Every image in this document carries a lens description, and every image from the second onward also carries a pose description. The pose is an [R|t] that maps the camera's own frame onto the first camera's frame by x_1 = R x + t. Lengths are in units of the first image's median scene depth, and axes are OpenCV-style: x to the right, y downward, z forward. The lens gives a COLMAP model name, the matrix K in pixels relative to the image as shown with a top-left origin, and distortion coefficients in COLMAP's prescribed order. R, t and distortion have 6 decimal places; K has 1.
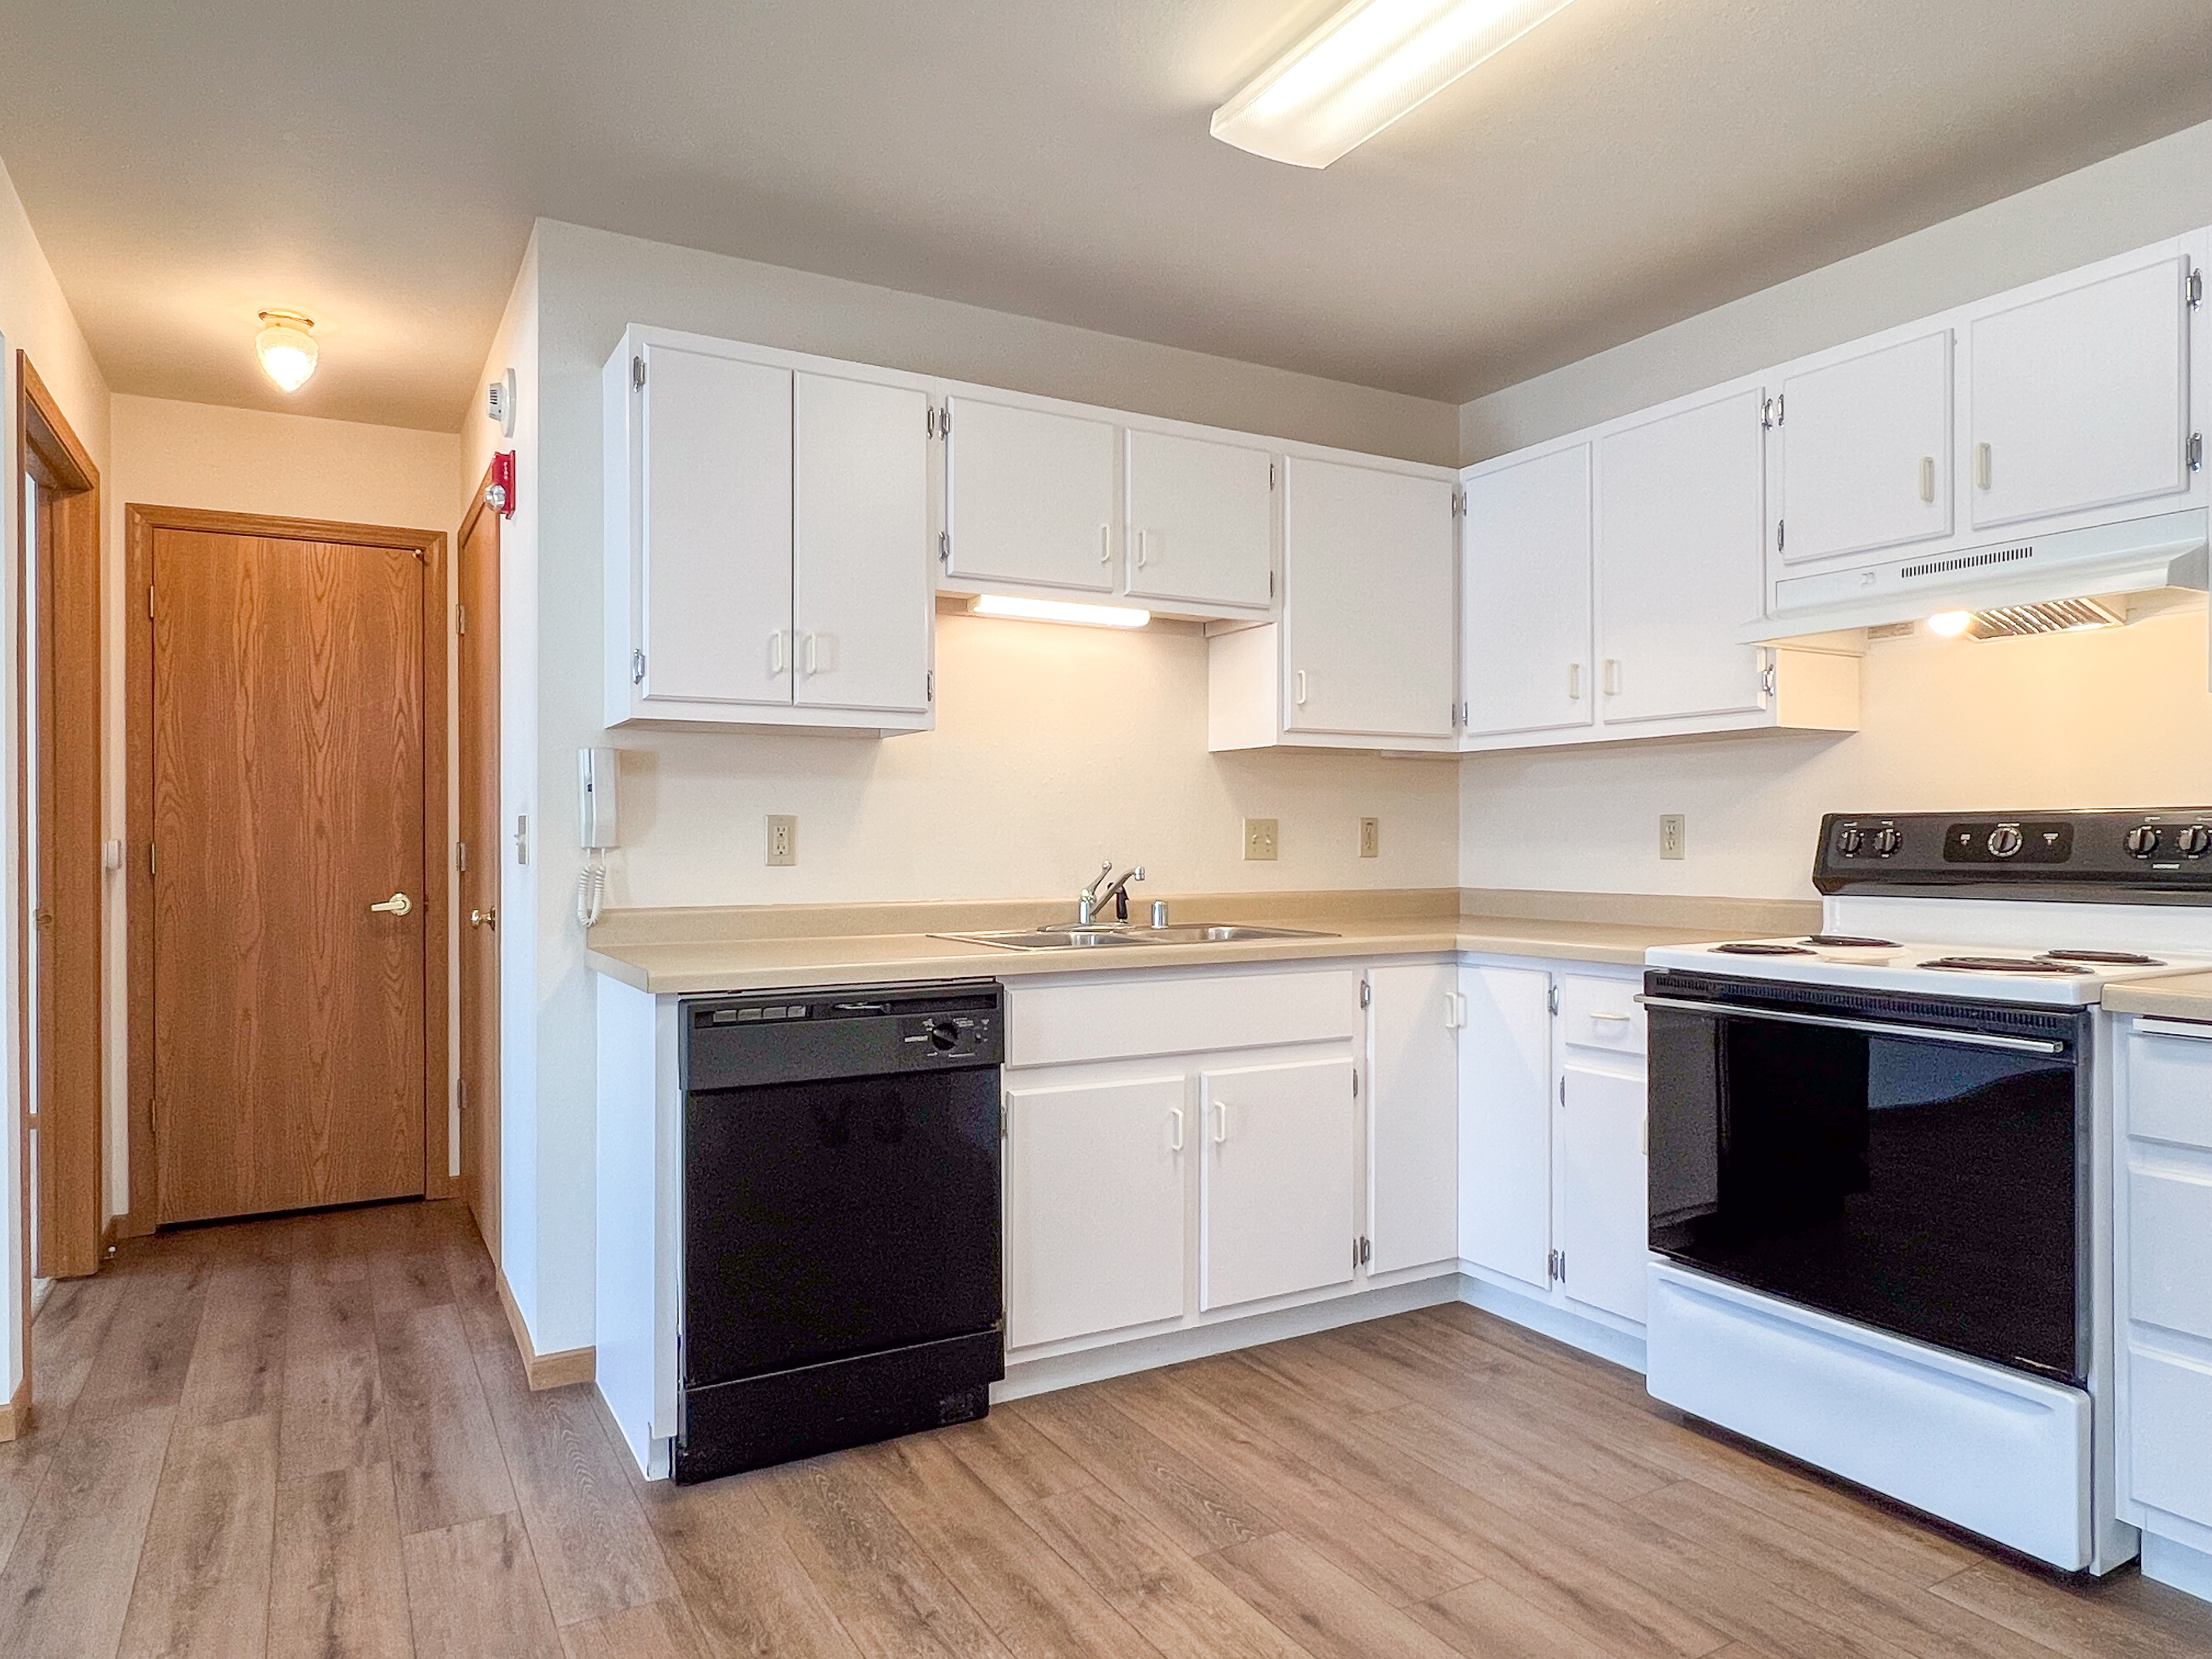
lens RADIAL K [[1364.6, 0, 1093.9], [0, 1364.6, 835.2], [0, 0, 1]] dist [0.002019, -0.005505]
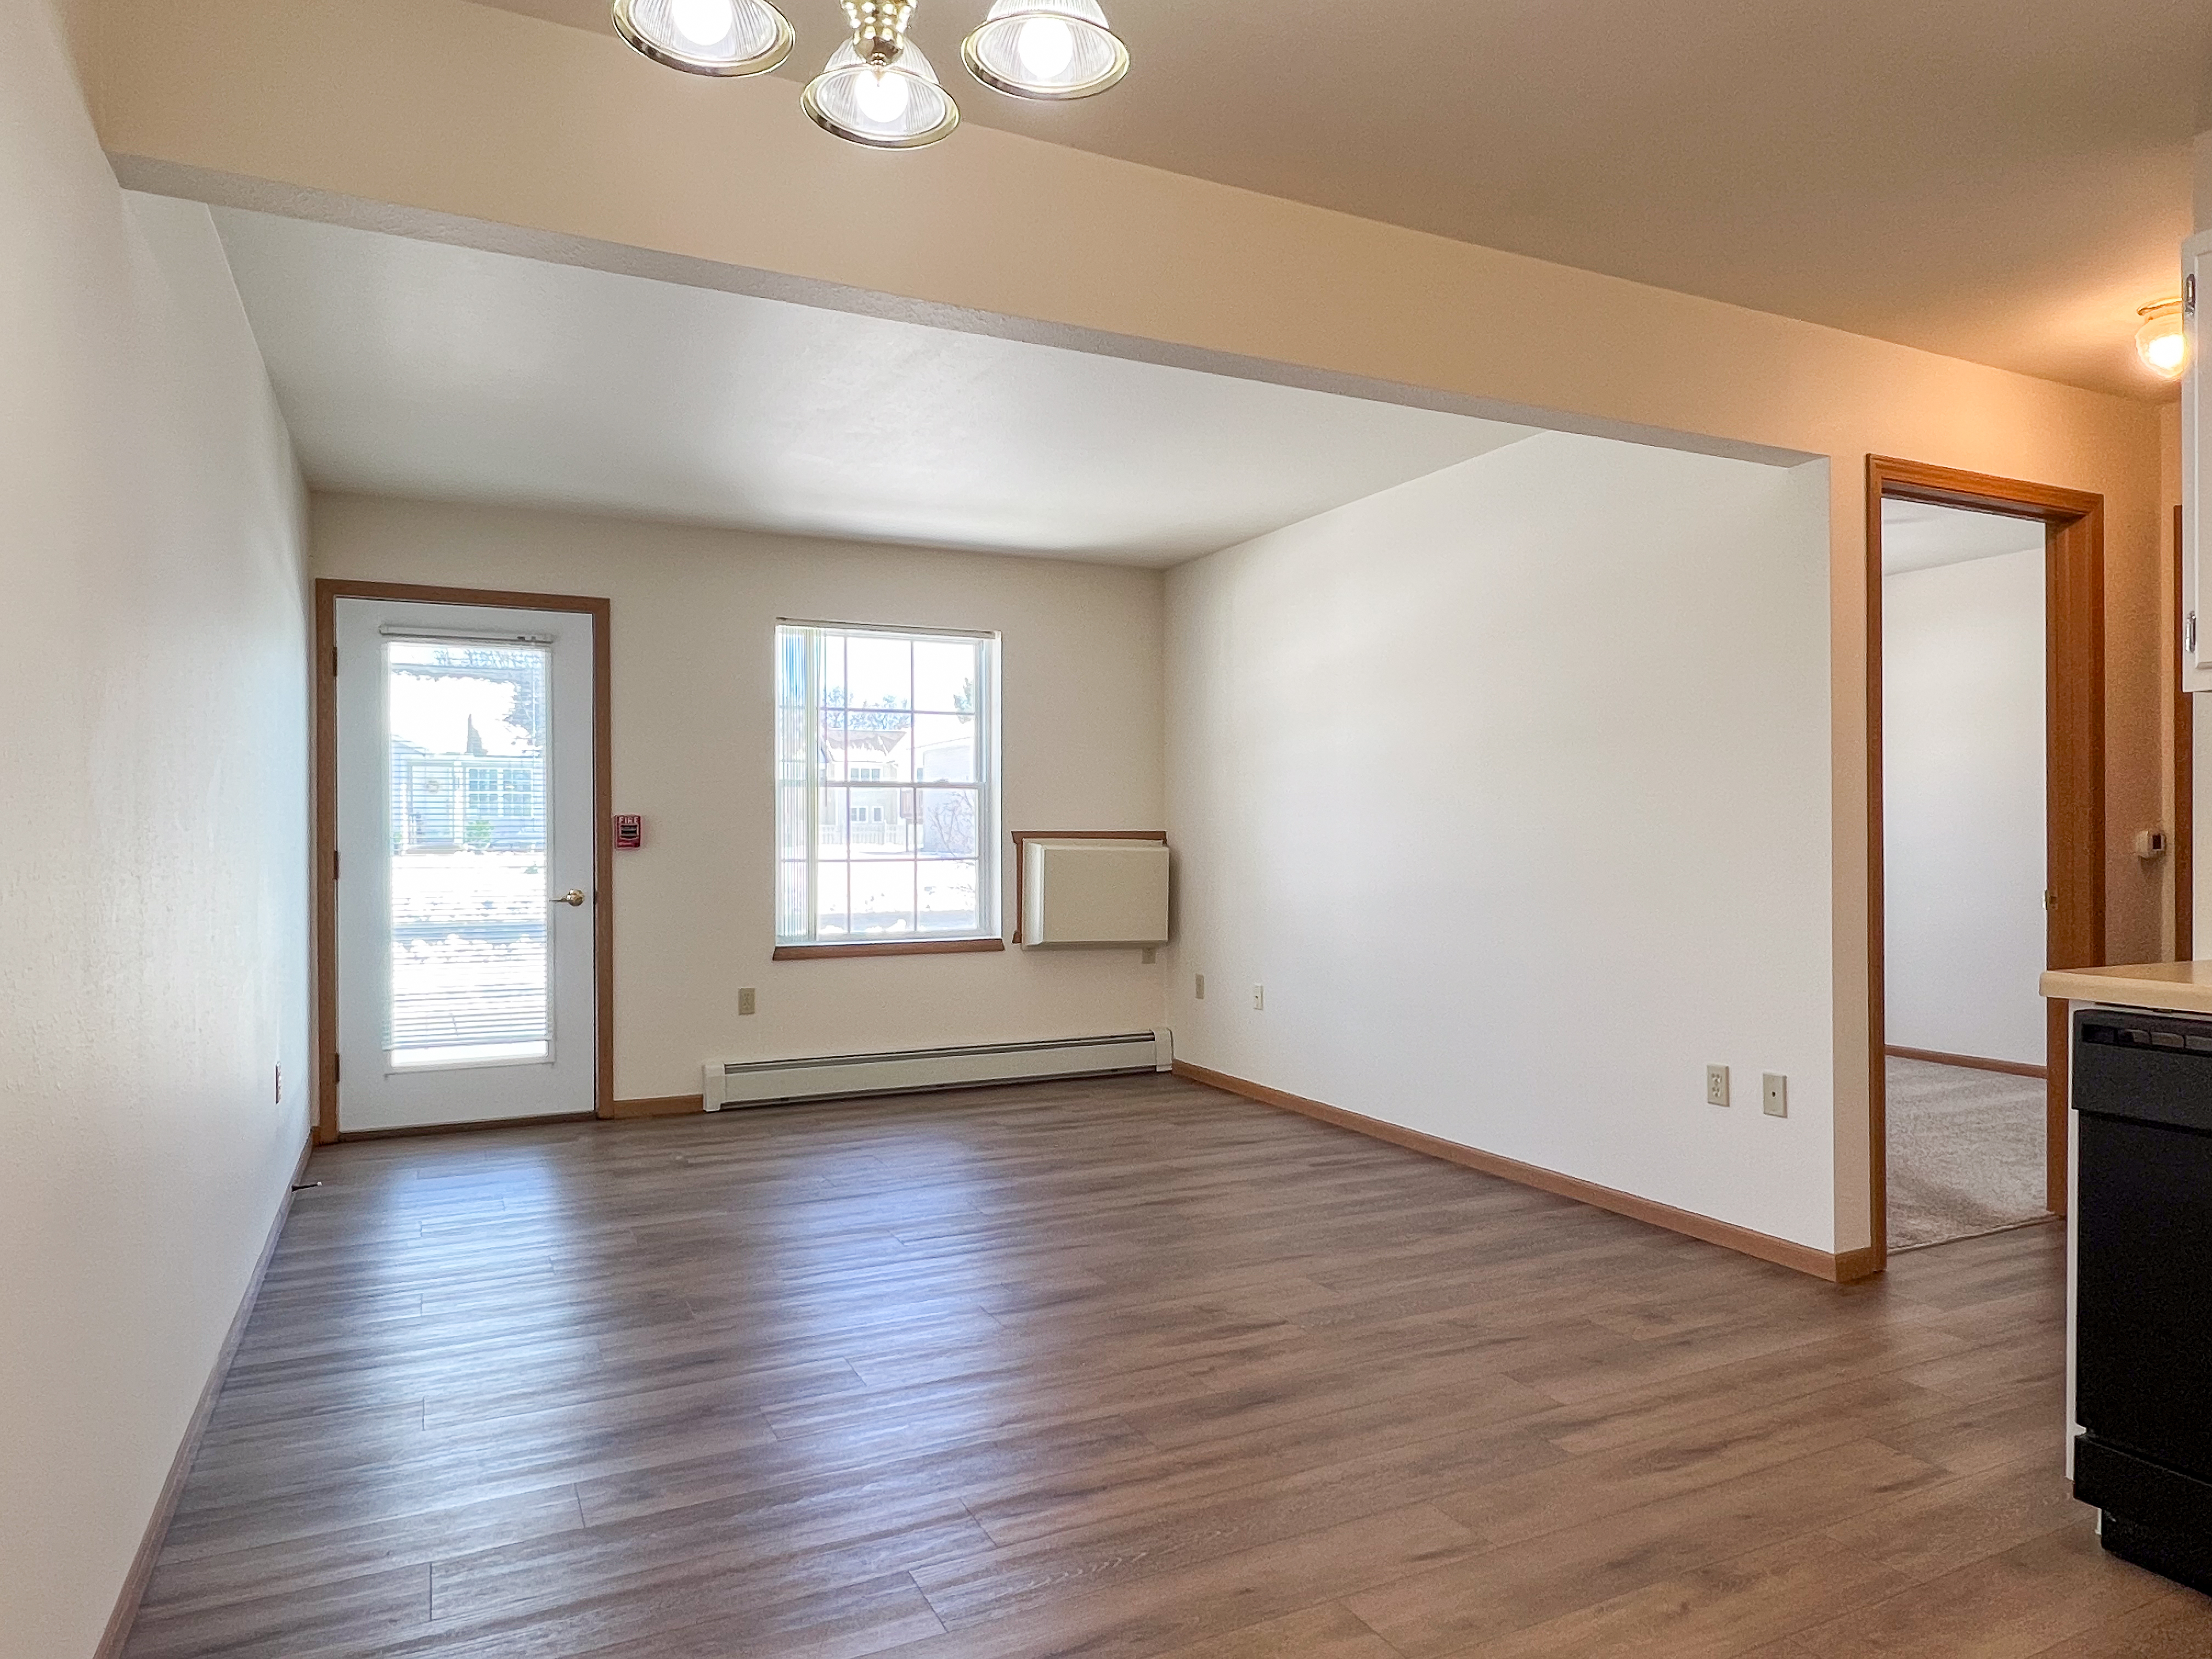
lens RADIAL K [[1364.6, 0, 1097.1], [0, 1364.6, 848.0], [0, 0, 1]] dist [0.002019, -0.005505]
pose [[-0.068687, 0.007198, -0.997612, 0.528543], [0.013088, 0.999894, 0.006313, -0.000204], [0.997552, -0.012623, -0.068774, 0.336439]]
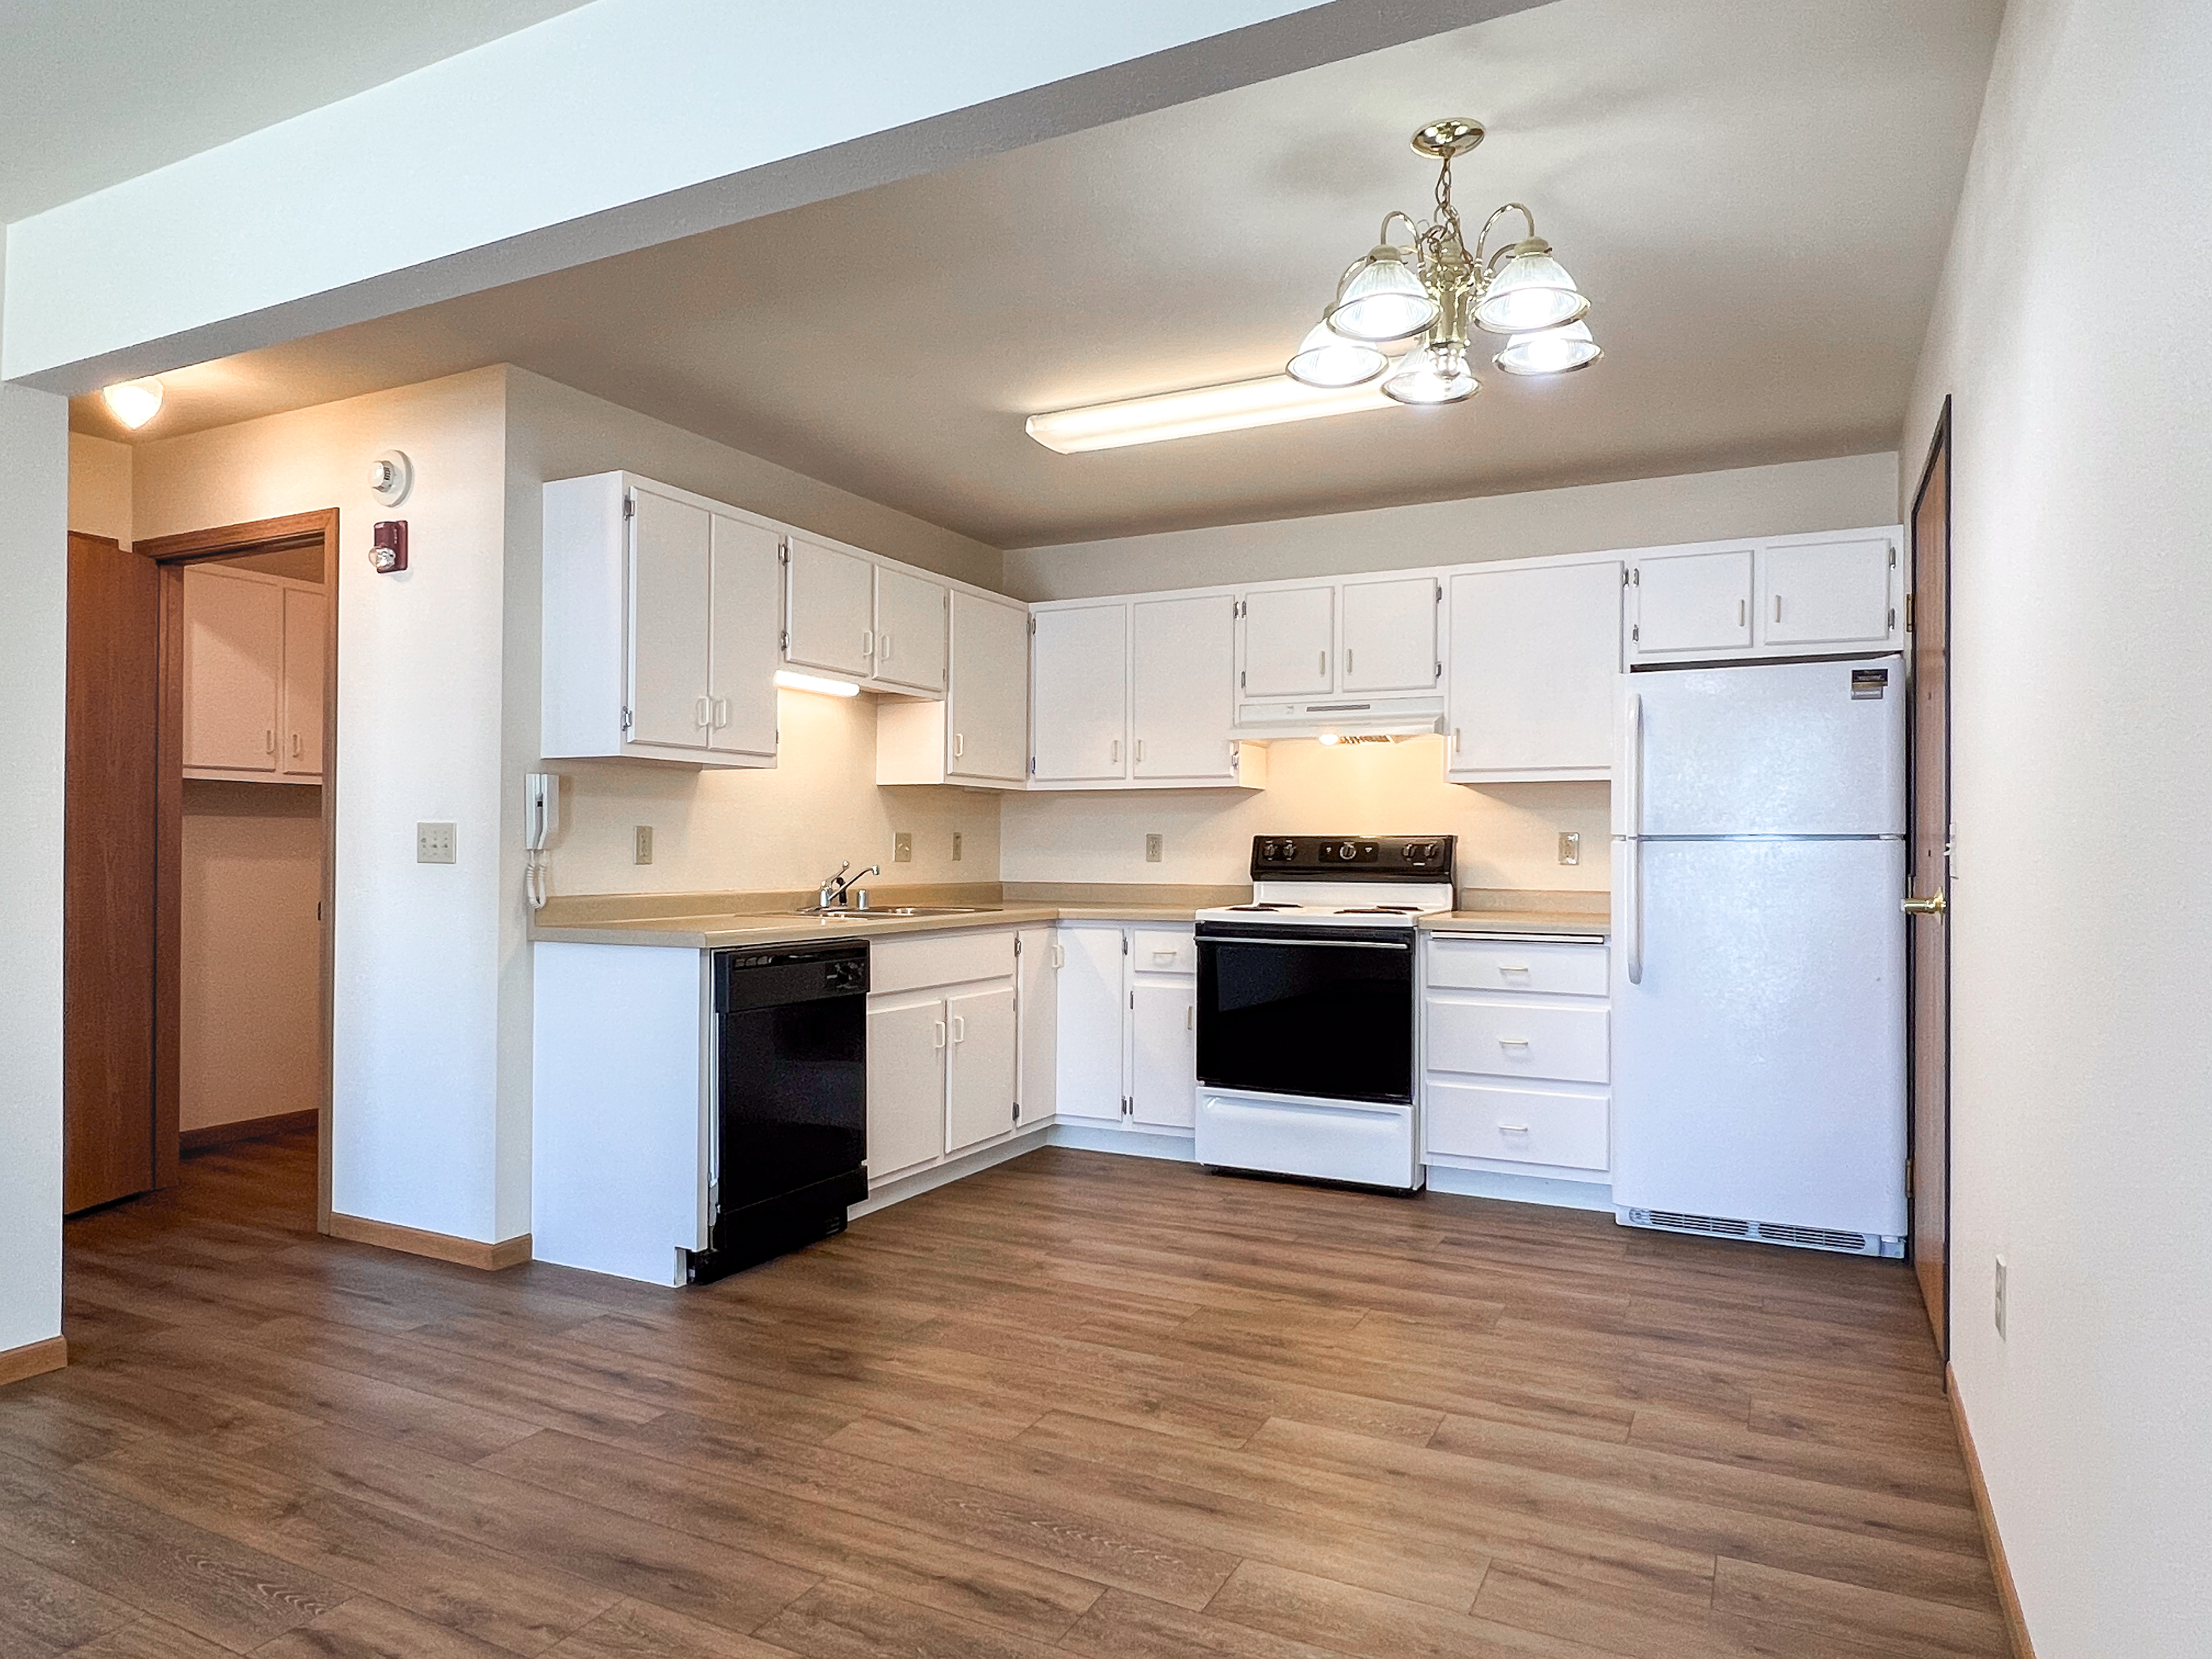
lens RADIAL K [[1364.6, 0, 1094.4], [0, 1364.6, 833.4], [0, 0, 1]] dist [0.002019, -0.005505]
pose [[0.833821, 0.013777, 0.551863, -0.634098], [-0.009448, 0.999898, -0.010687, 0.002619], [-0.551954, 0.003697, 0.833866, -0.376414]]
